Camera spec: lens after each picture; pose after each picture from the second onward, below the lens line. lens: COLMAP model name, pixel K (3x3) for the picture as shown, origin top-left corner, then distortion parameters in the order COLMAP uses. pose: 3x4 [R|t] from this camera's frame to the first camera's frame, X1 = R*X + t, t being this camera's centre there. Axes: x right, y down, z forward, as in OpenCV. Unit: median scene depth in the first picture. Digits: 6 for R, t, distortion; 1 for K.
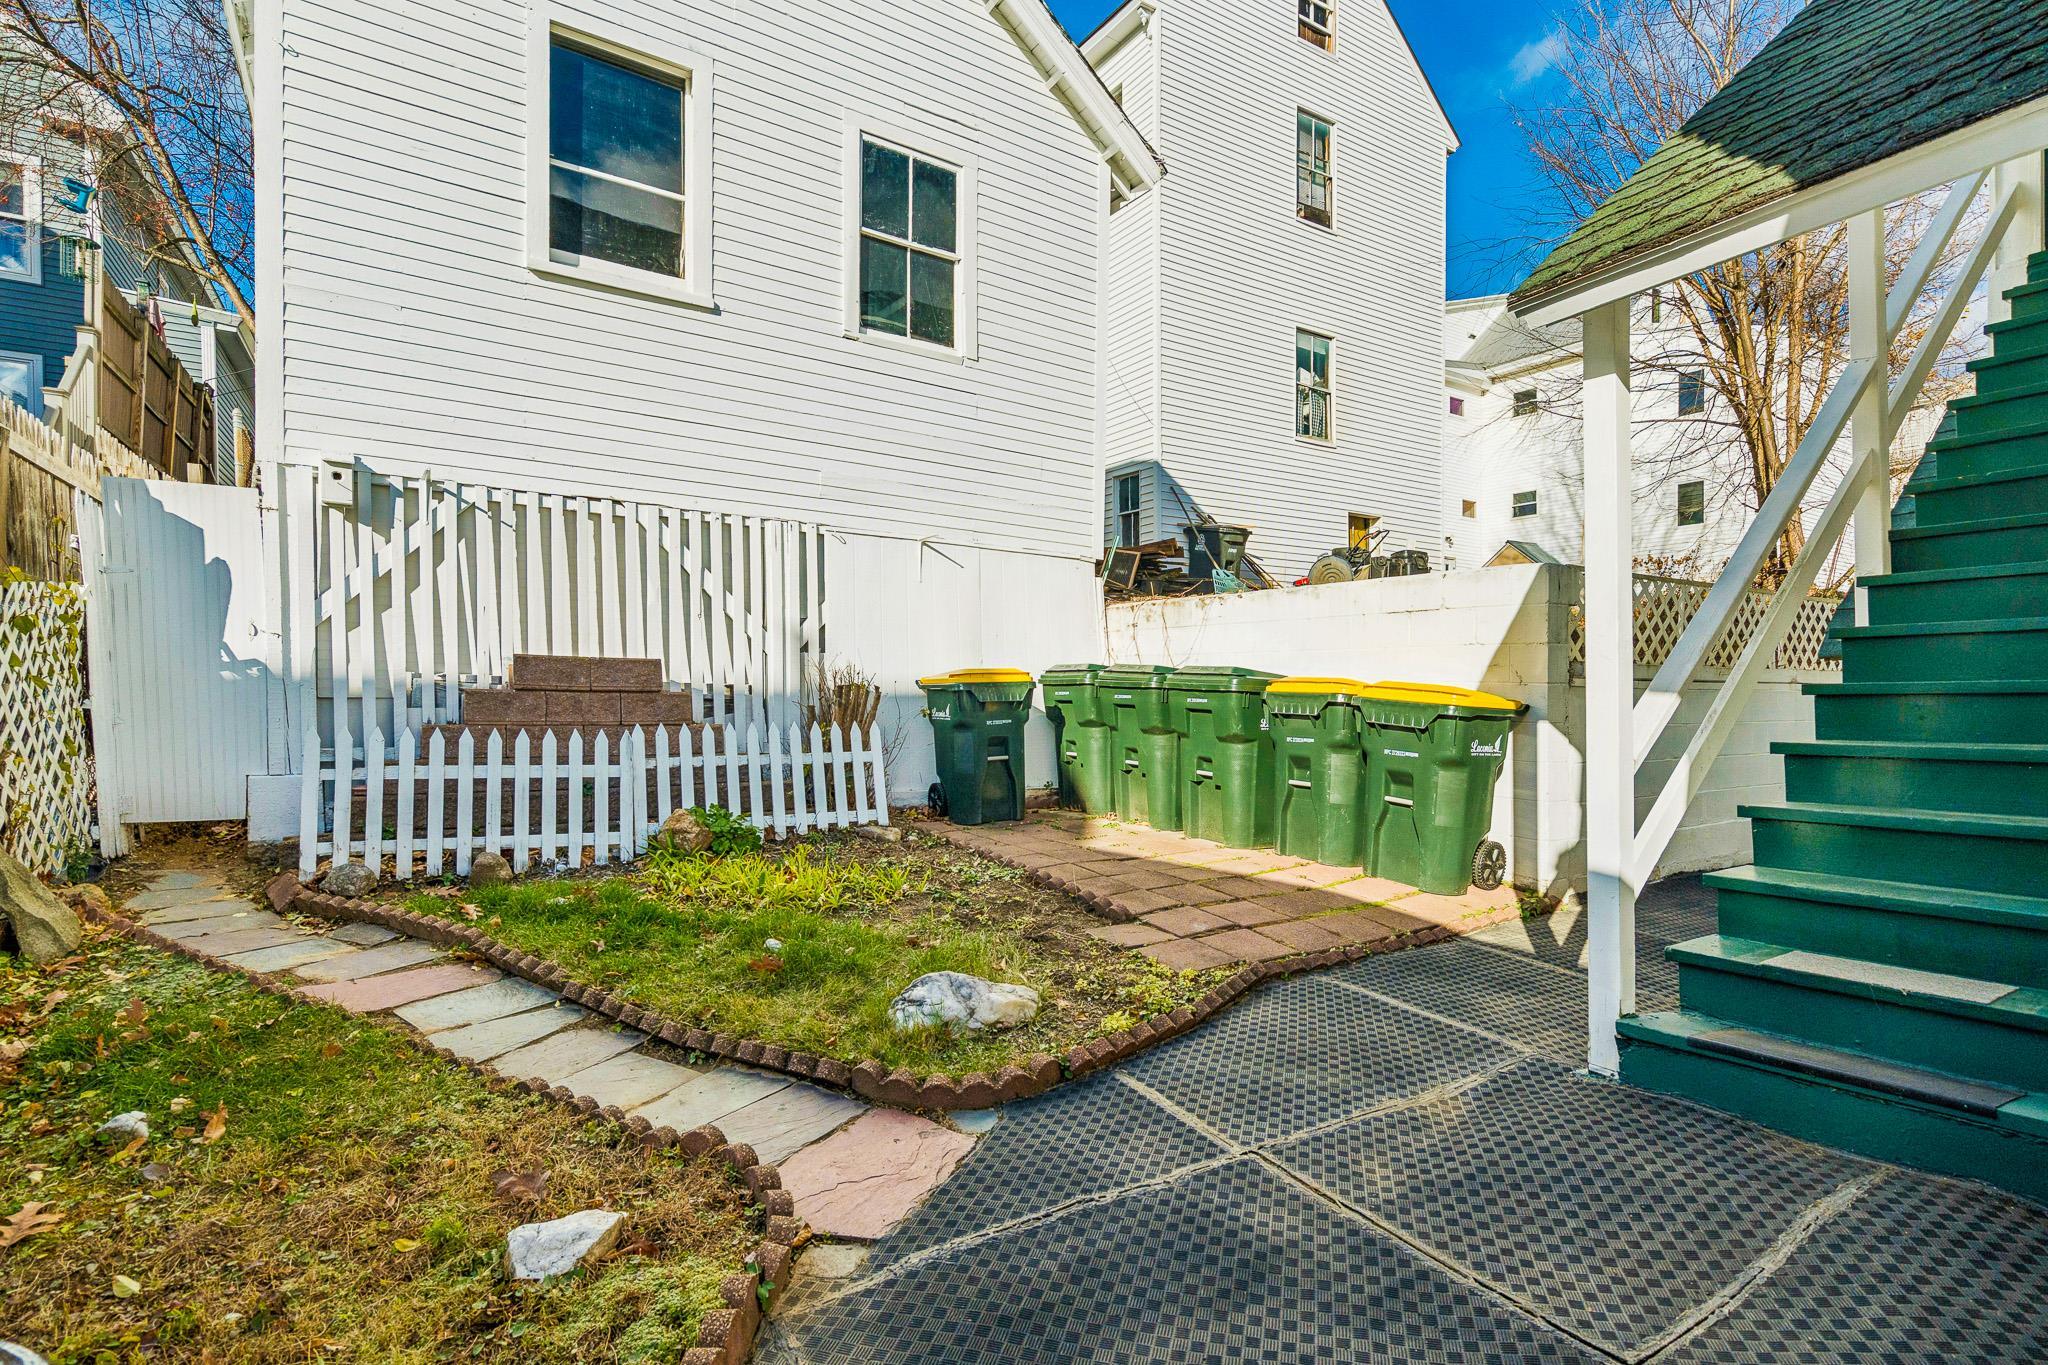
lens RADIAL K [[978.6, 0, 997.1], [0, 978.6, 730.0], [0, 0, 1]] dist [-0.000260, -0.000224]
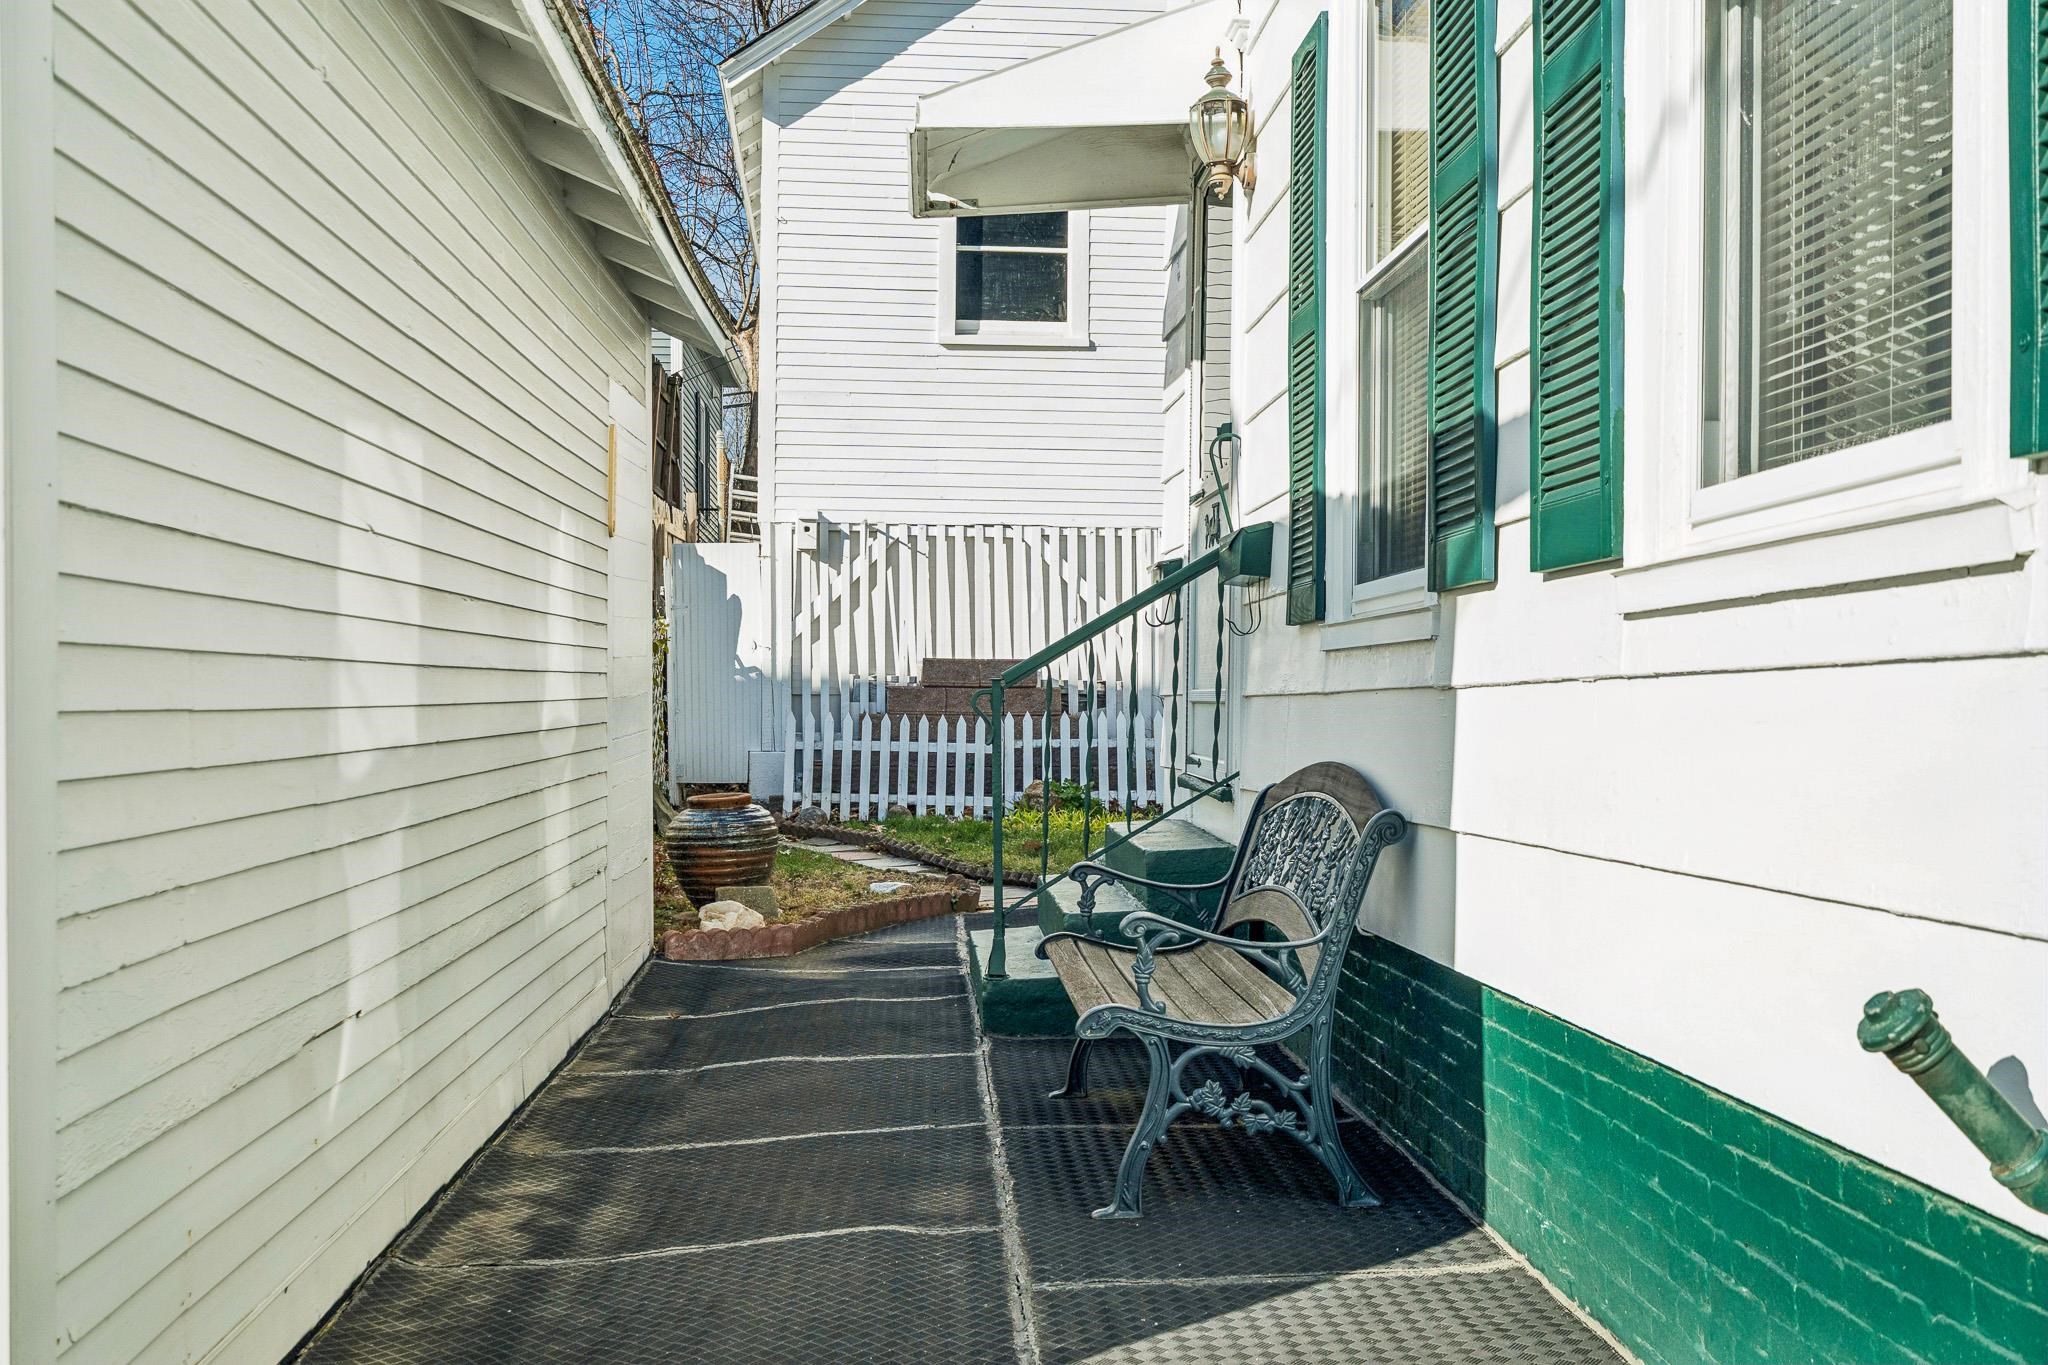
lens RADIAL K [[2058.1, 0, 1024.1], [0, 2058.1, 685.7], [0, 0, 1]] dist [0.002801, 0.000000]
pose [[0.891691, -0.018272, -0.452275, 0.814619], [-0.008667, 0.998313, -0.057420, 0.108338], [0.452561, 0.055120, 0.890028, -1.288094]]
